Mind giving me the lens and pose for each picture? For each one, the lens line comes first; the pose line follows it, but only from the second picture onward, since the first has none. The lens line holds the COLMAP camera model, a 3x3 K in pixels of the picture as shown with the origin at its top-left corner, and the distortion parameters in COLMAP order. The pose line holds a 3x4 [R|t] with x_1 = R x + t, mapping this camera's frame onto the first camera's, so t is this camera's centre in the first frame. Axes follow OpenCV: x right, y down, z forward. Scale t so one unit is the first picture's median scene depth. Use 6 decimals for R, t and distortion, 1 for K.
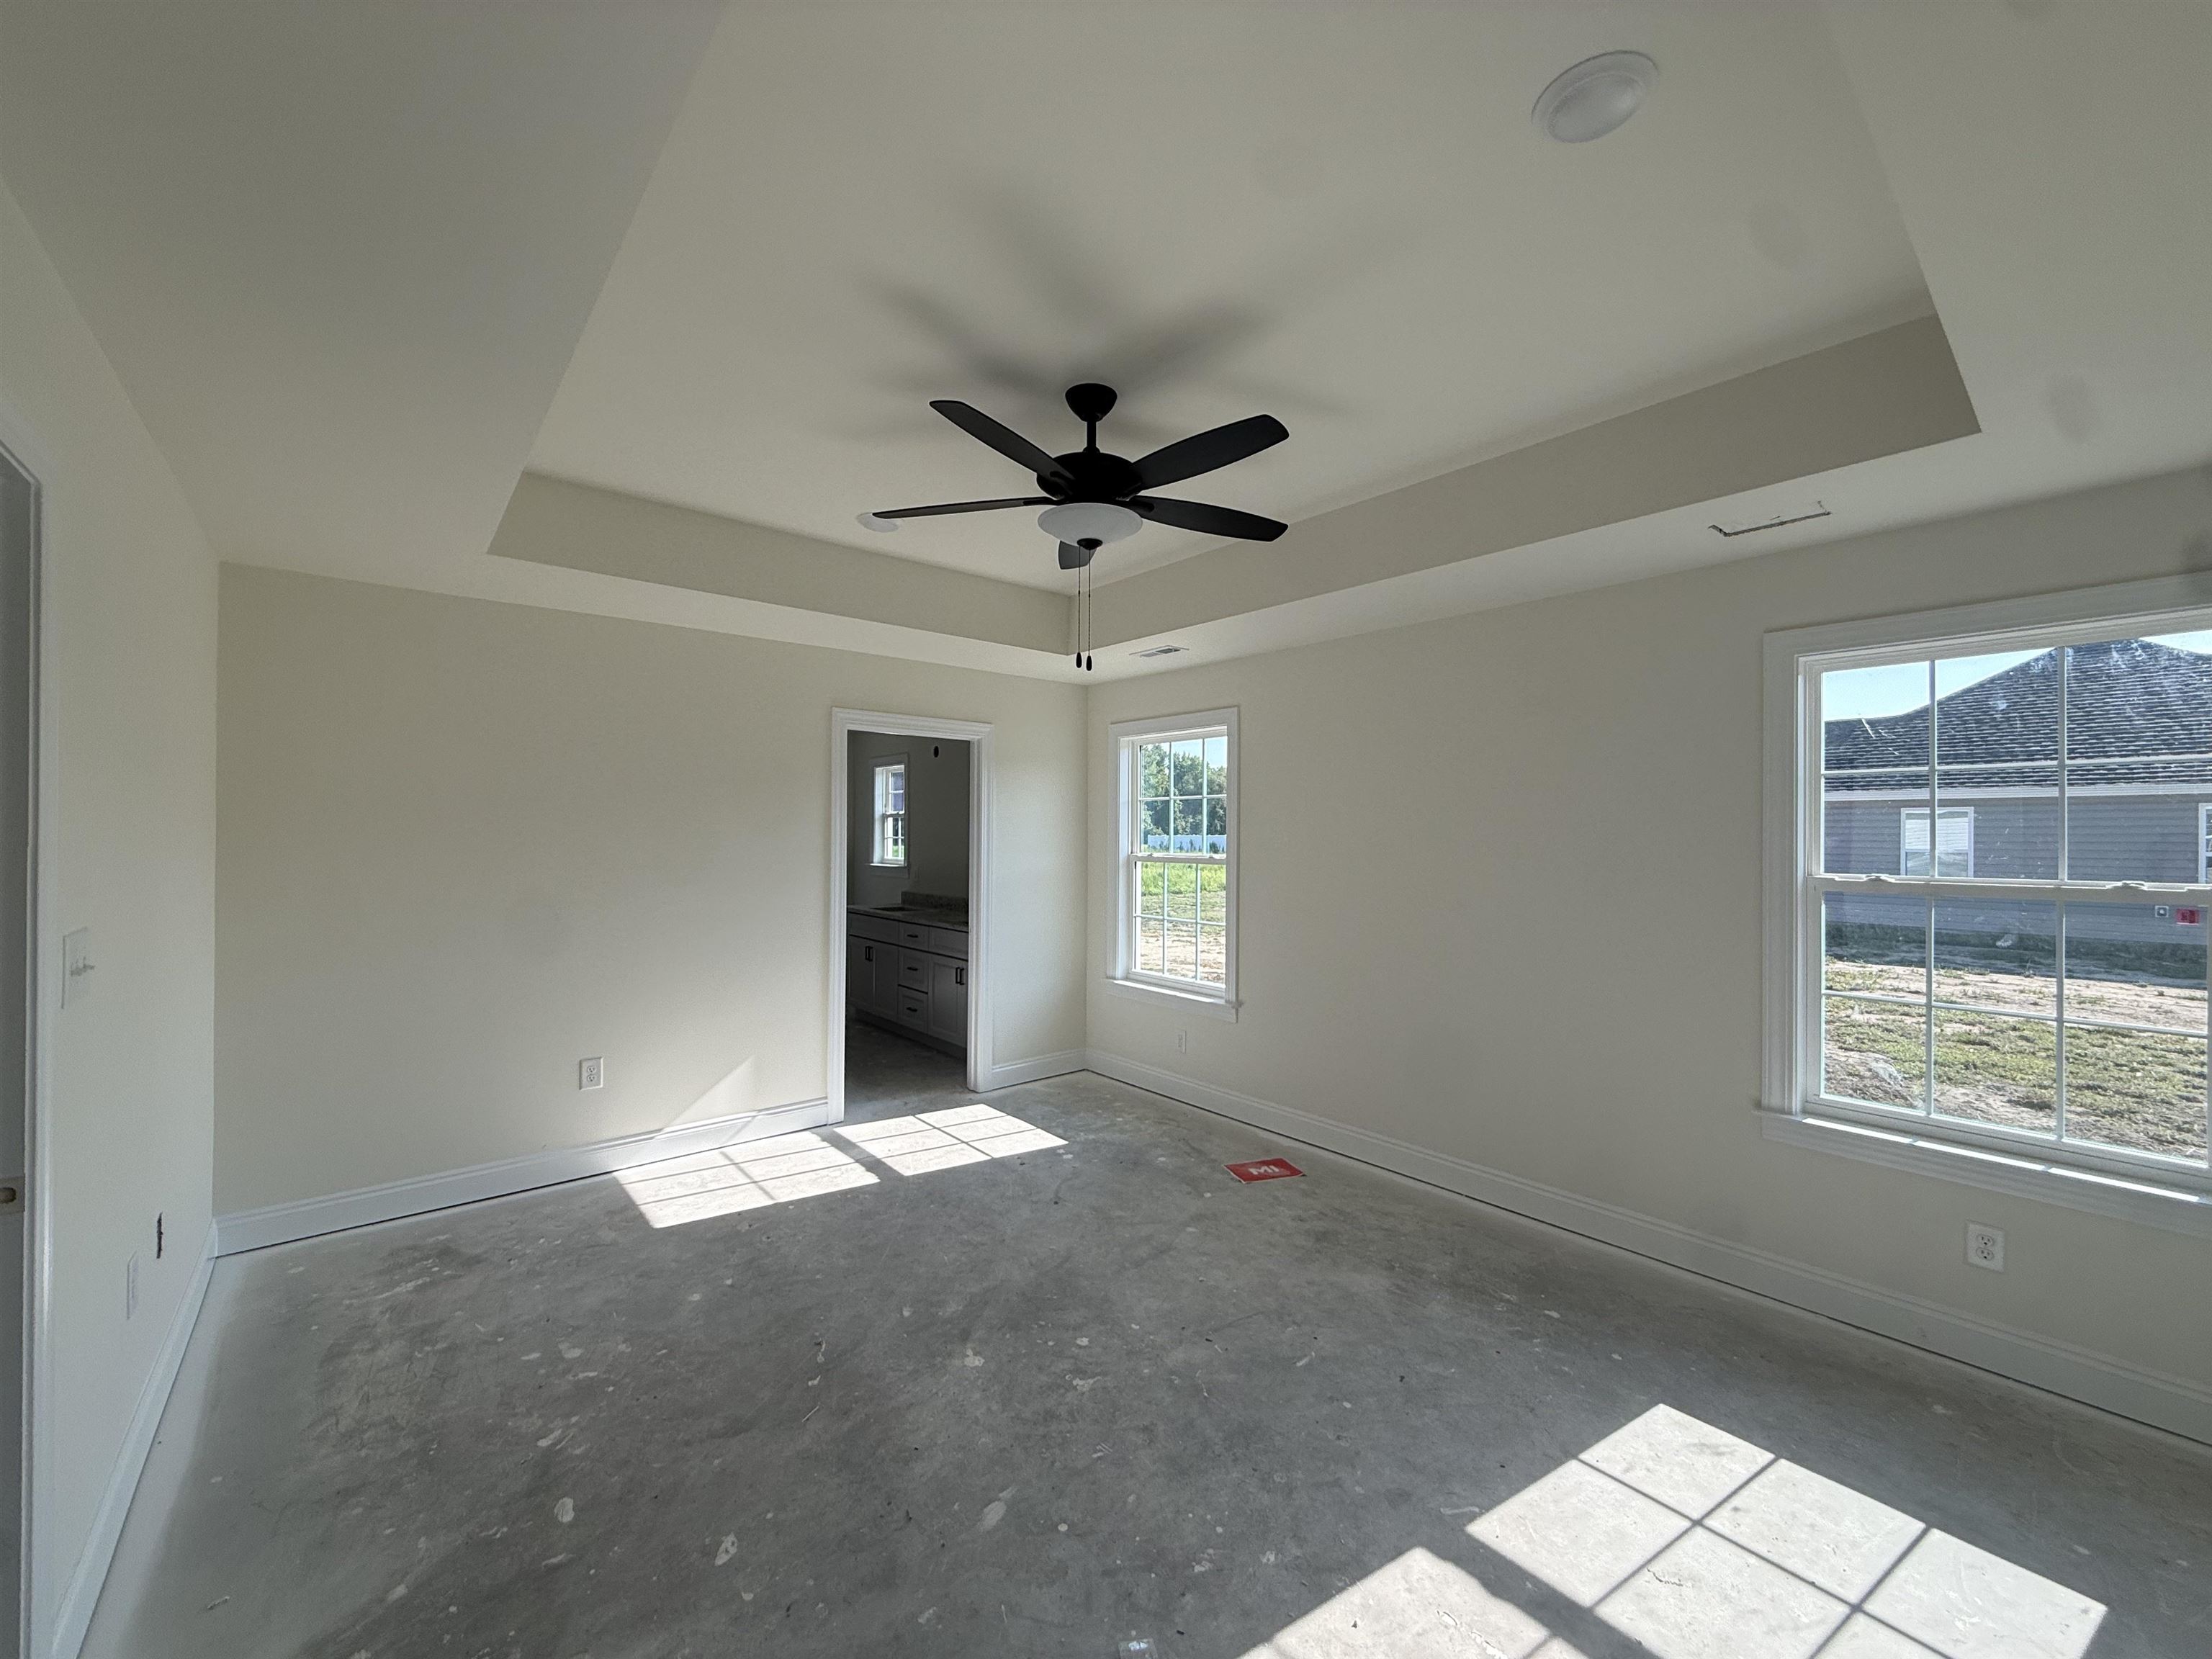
lens RADIAL K [[875.0, 0, 1105.9], [0, 875.0, 832.8], [0, 0, 1]] dist [0.001963, -0.000685]
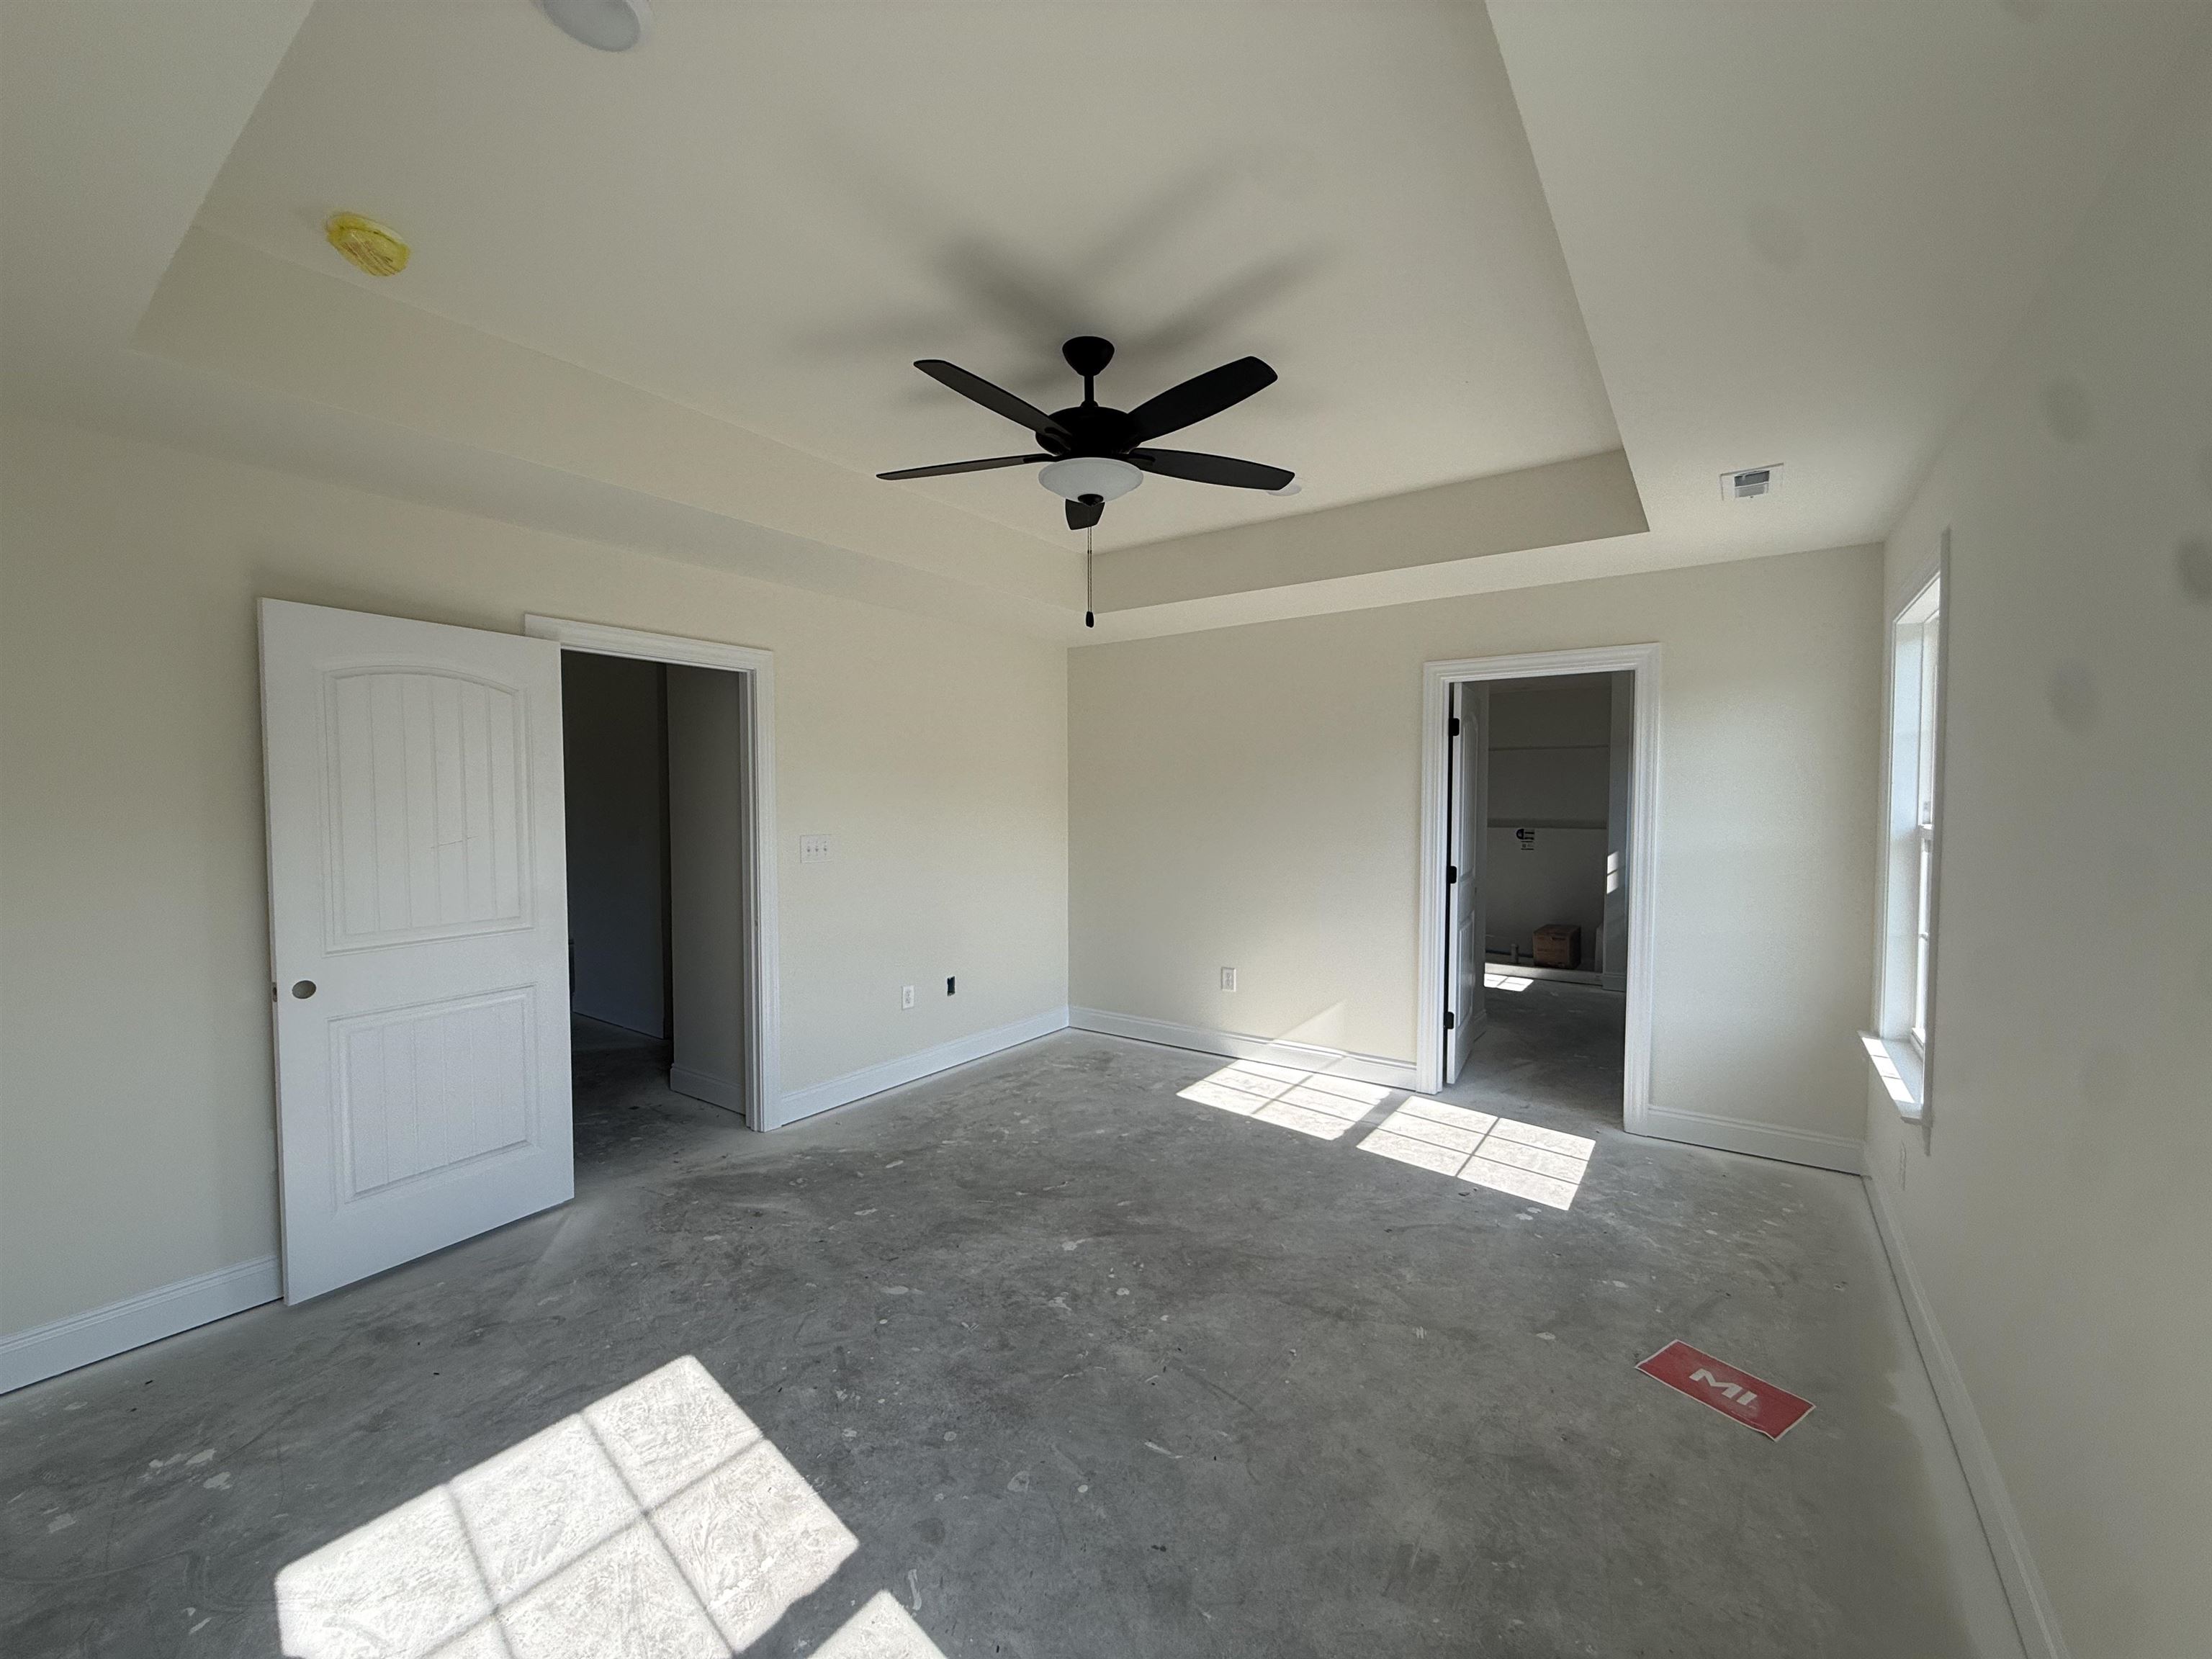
lens RADIAL K [[875.0, 0, 1106.9], [0, 875.0, 832.8], [0, 0, 1]] dist [0.001963, -0.000685]
pose [[0.249430, 0.029439, -0.967945, 0.676518], [0.005214, 0.999482, 0.031742, 0.013191], [0.968379, -0.012964, 0.249148, 0.533633]]
